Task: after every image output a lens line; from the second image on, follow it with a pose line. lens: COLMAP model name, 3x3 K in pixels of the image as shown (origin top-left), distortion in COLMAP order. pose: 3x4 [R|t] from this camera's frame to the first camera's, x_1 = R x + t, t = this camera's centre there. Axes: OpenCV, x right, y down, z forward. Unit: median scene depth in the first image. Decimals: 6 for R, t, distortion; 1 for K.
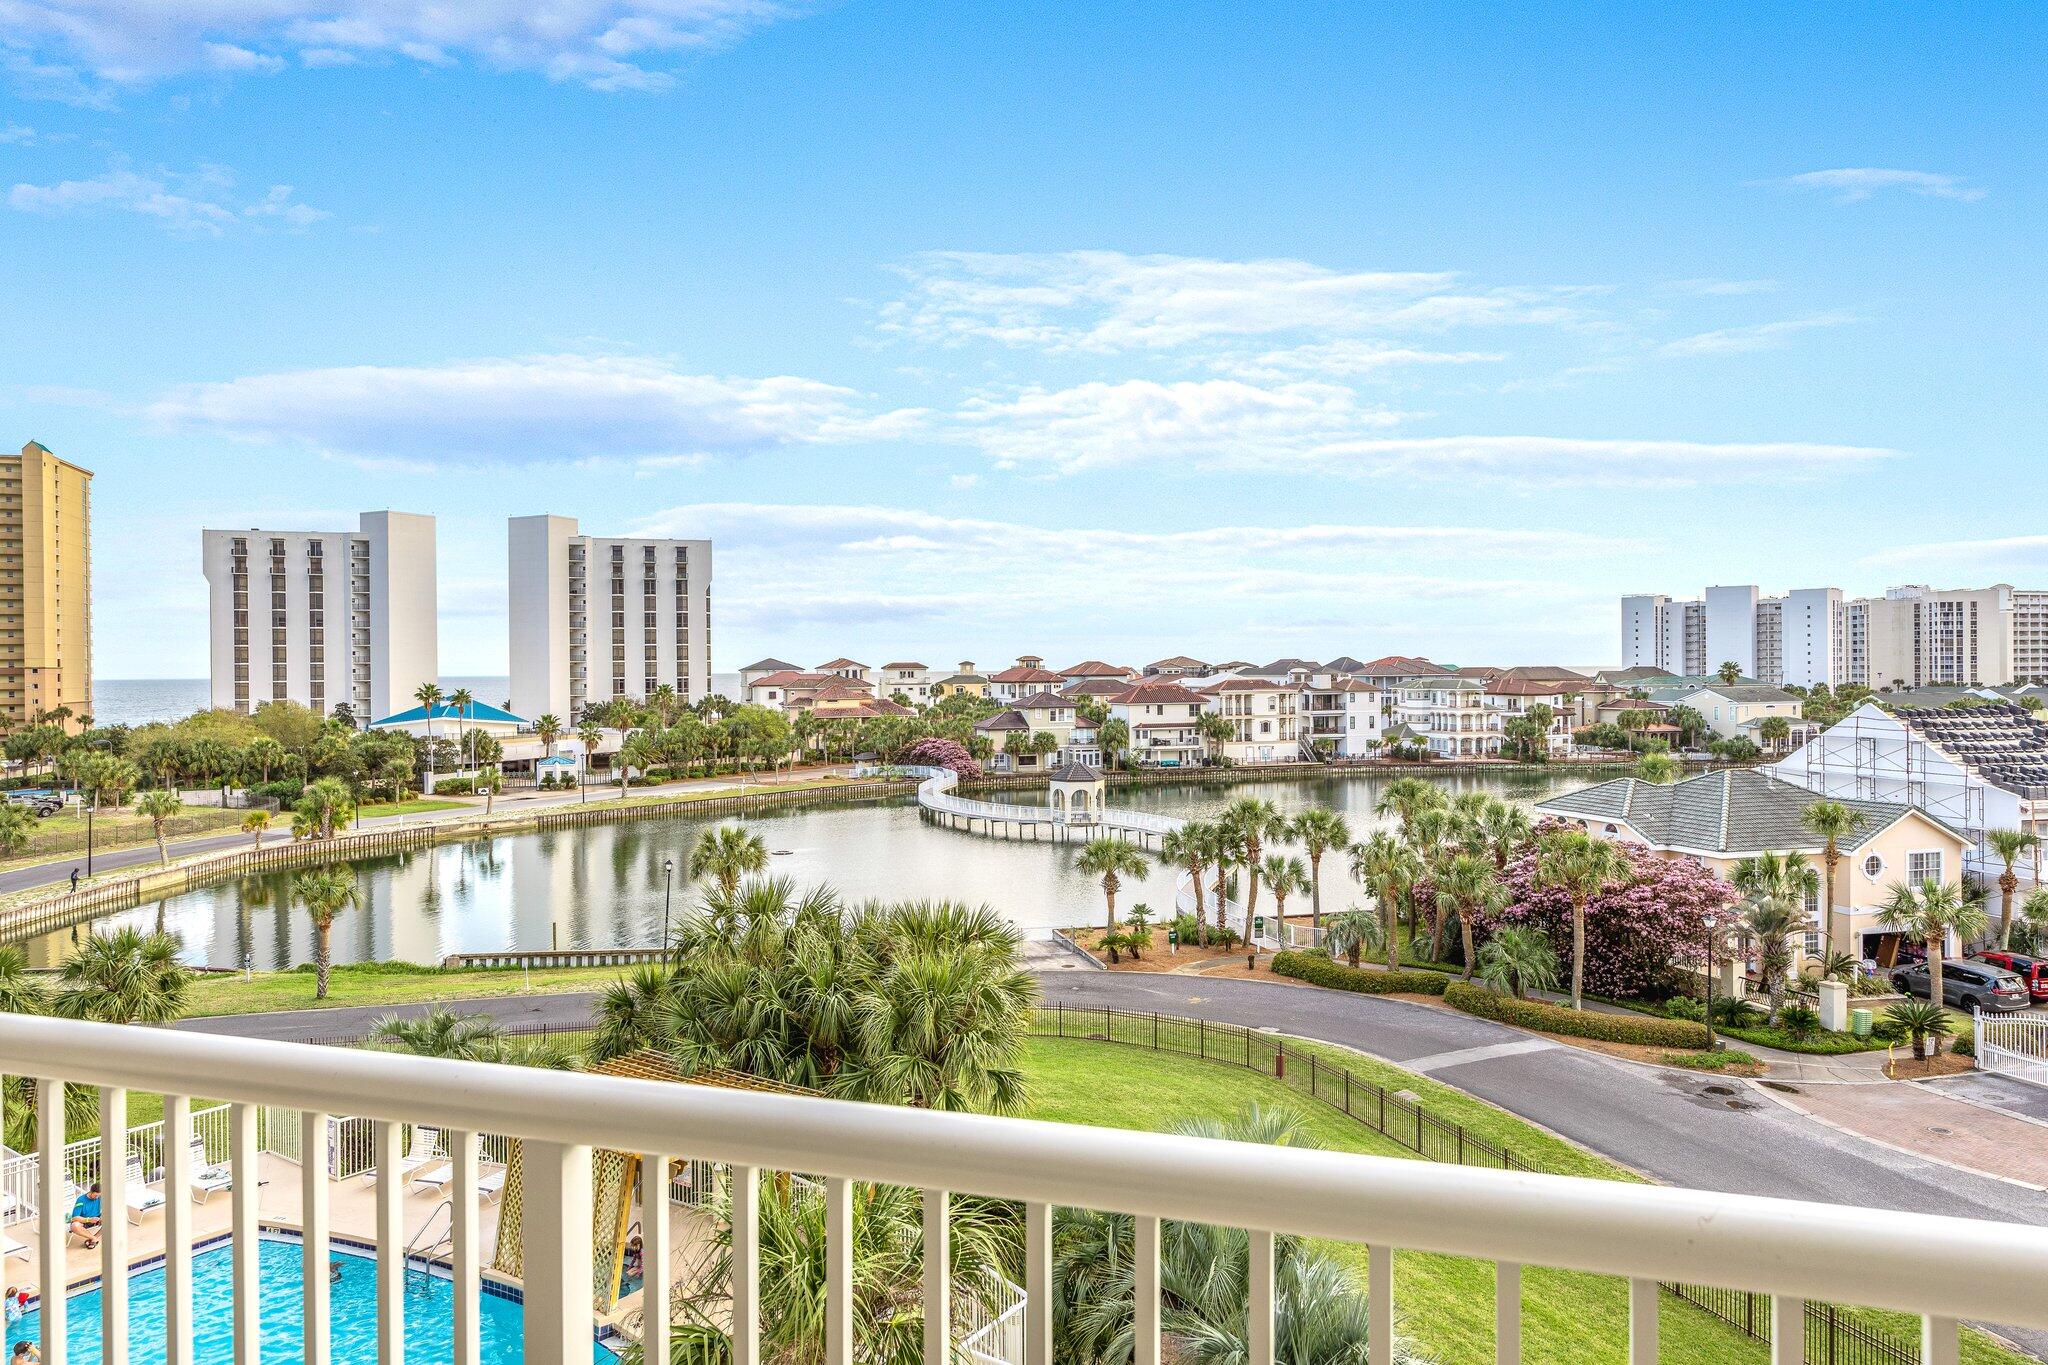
lens RADIAL K [[1345.1, 0, 1024.0], [0, 1345.1, 682.5], [0, 0, 1]] dist [0.001320, 0.000679]
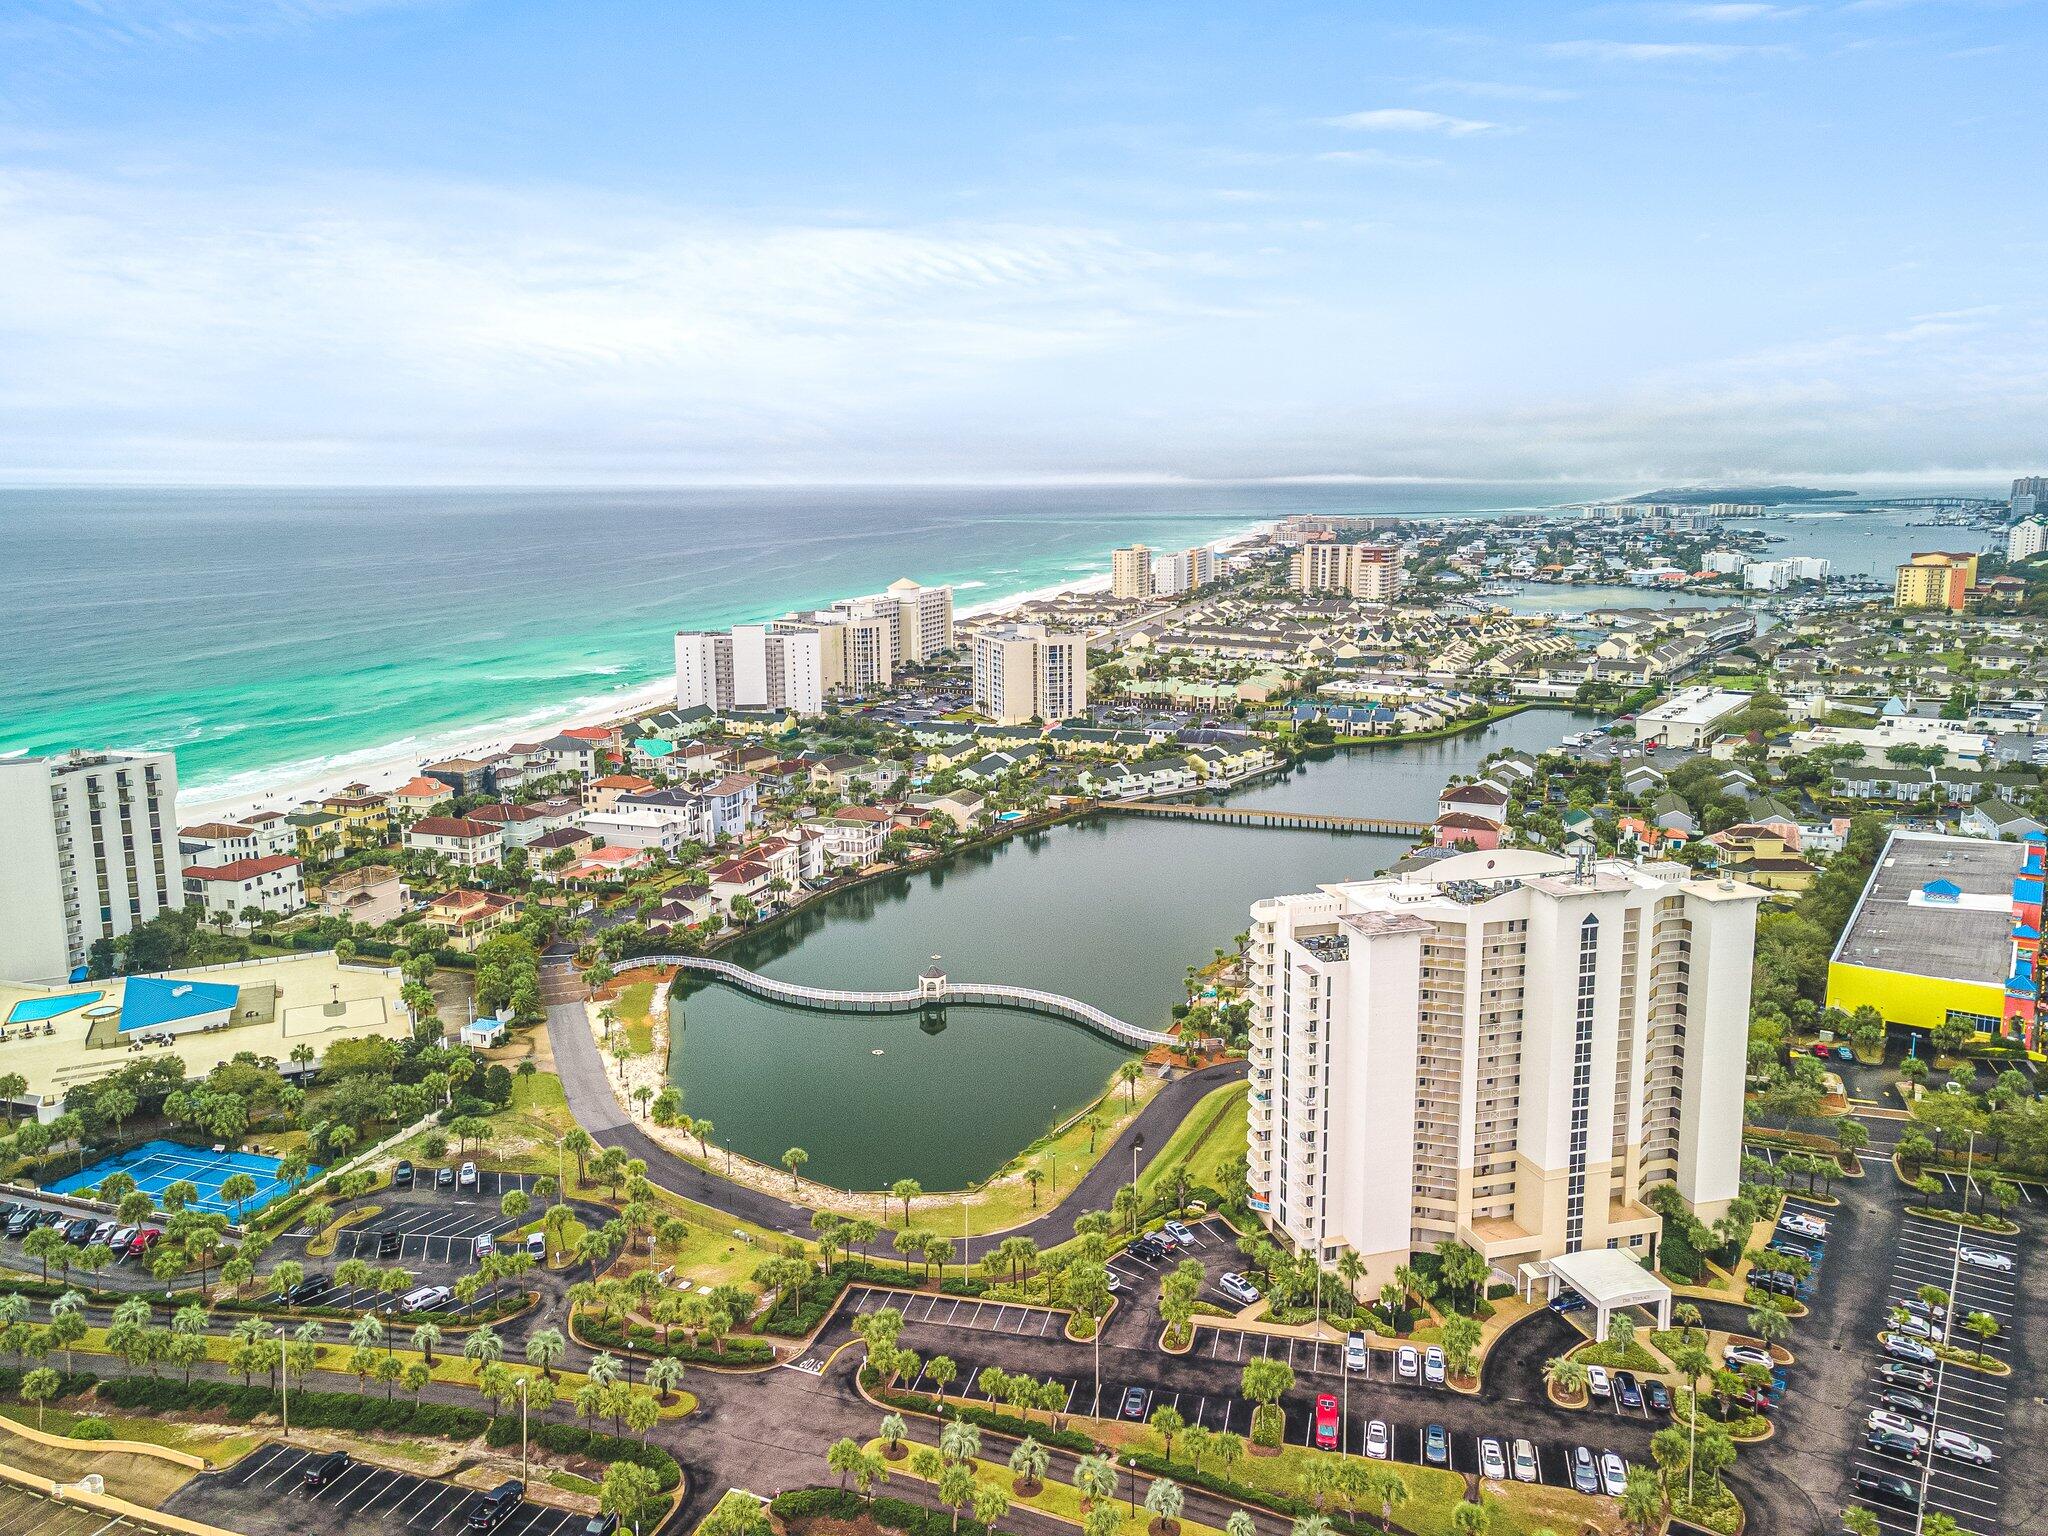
lens RADIAL K [[1511.5, 0, 1016.9], [0, 1511.5, 721.6], [0, 0, 1]] dist [0.002252, 0.086179]
pose [[0.616124, -0.125112, 0.777649, -2.950274], [0.009939, 0.988460, 0.151153, -1.197521], [-0.787587, -0.085400, 0.610257, -0.874853]]
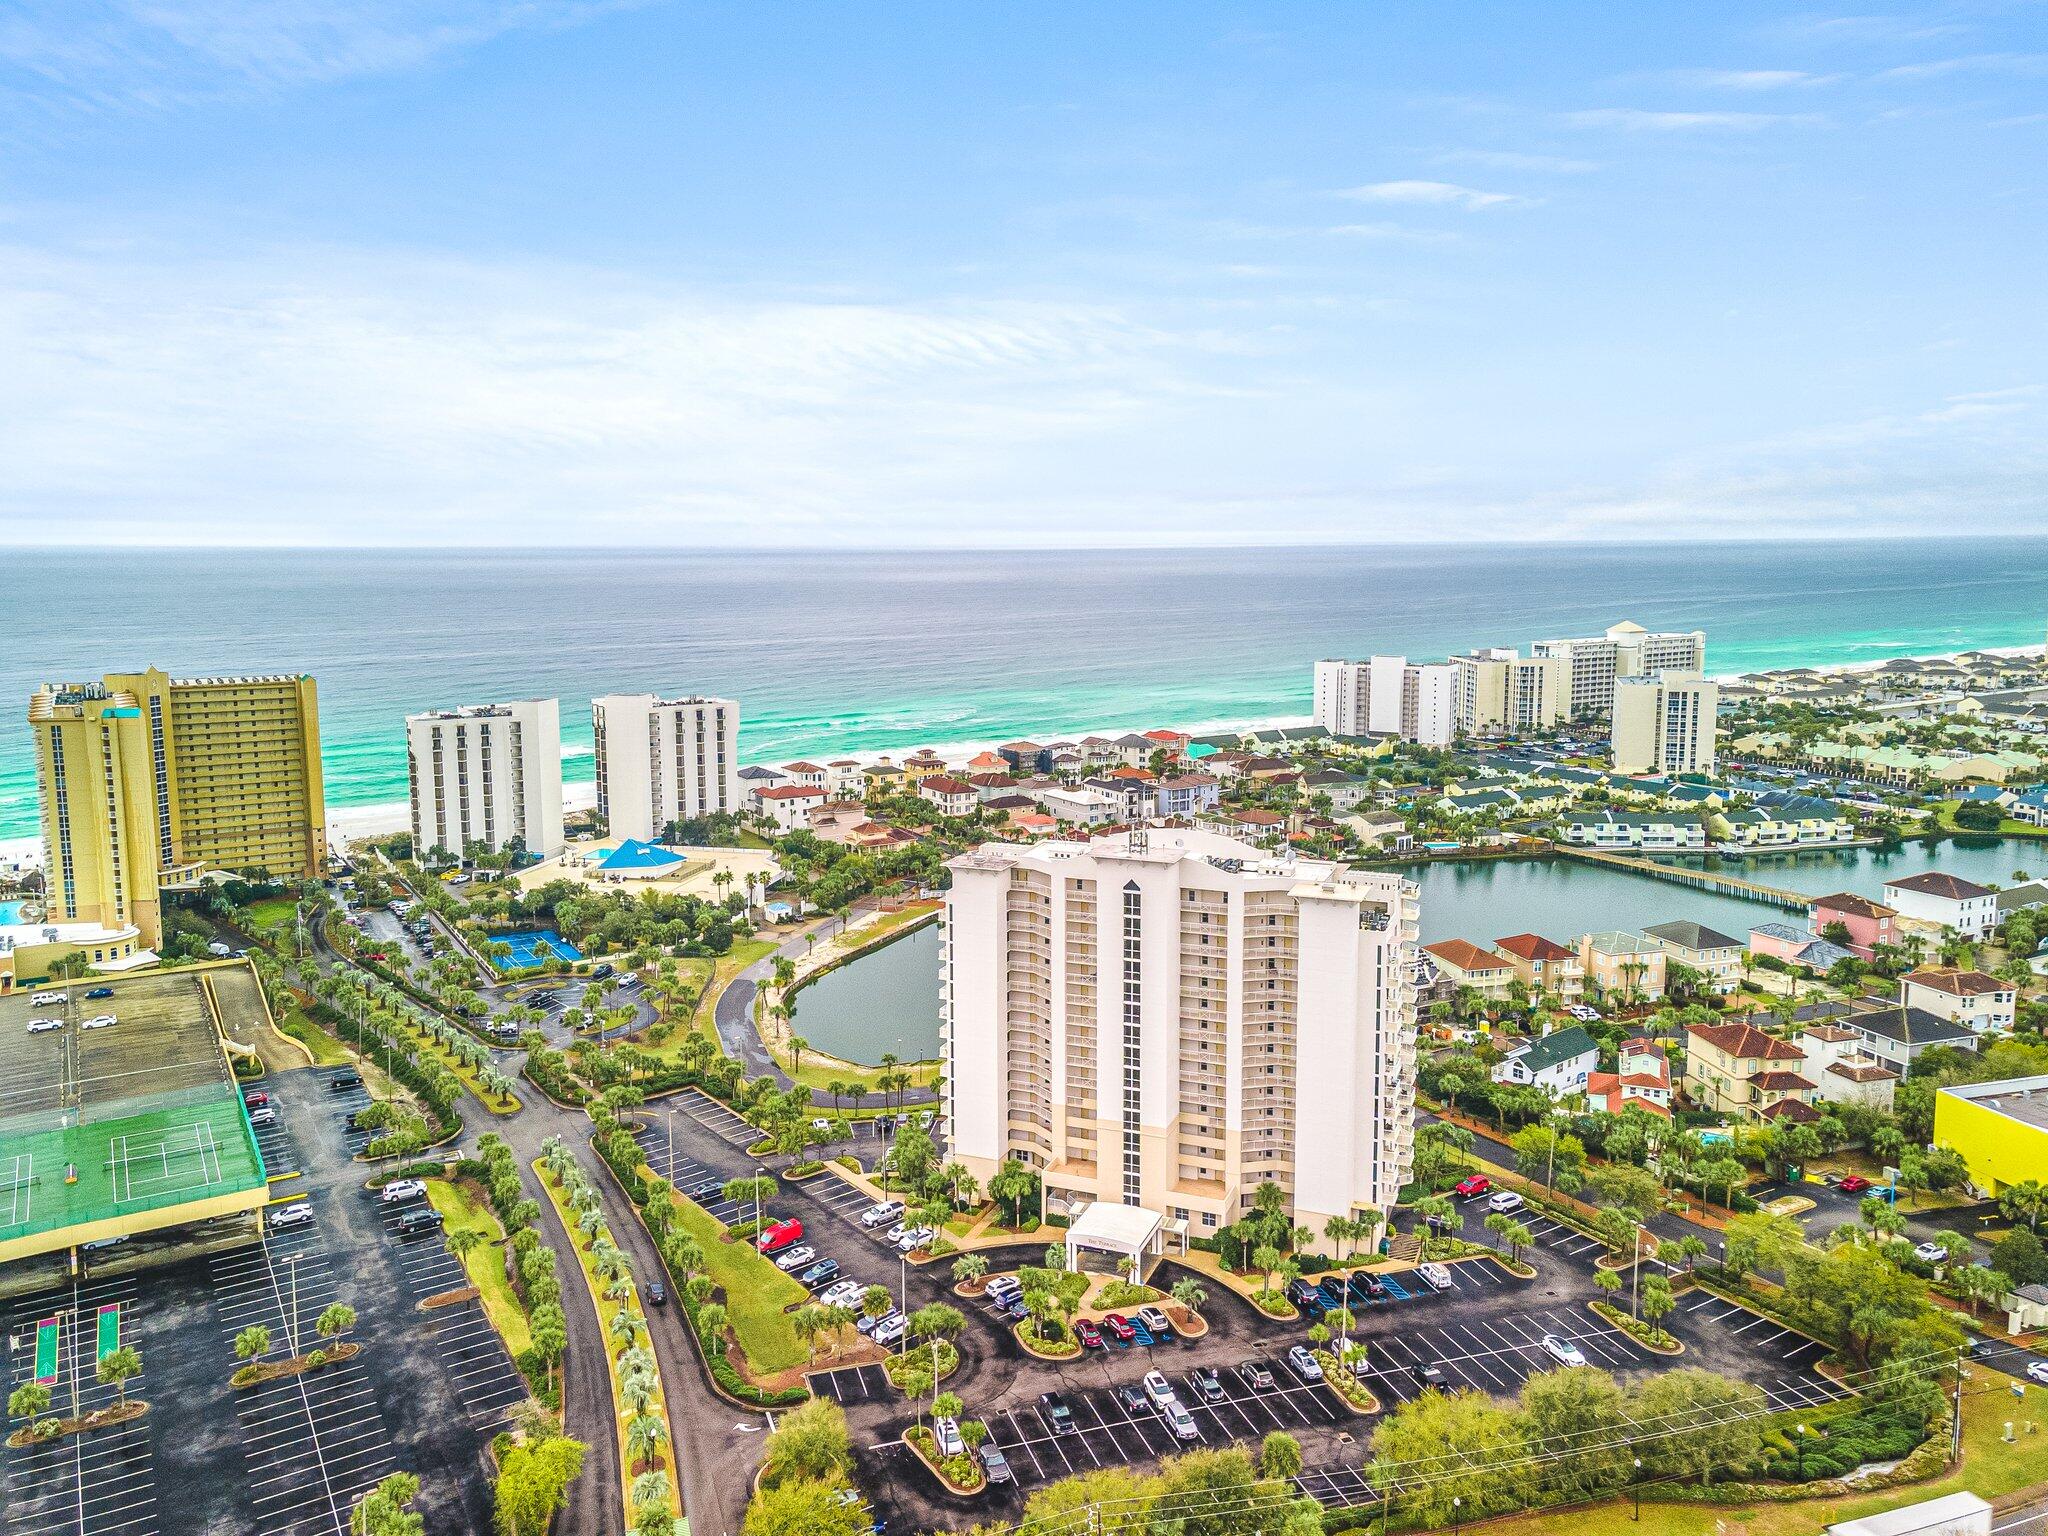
lens RADIAL K [[1511.5, 0, 1016.9], [0, 1511.5, 721.6], [0, 0, 1]] dist [0.002252, 0.086179]
pose [[0.974651, -0.028505, 0.221908, -1.206962], [0.003560, 0.993701, 0.112011, -1.070406], [-0.223703, -0.108381, 0.968613, -2.655917]]
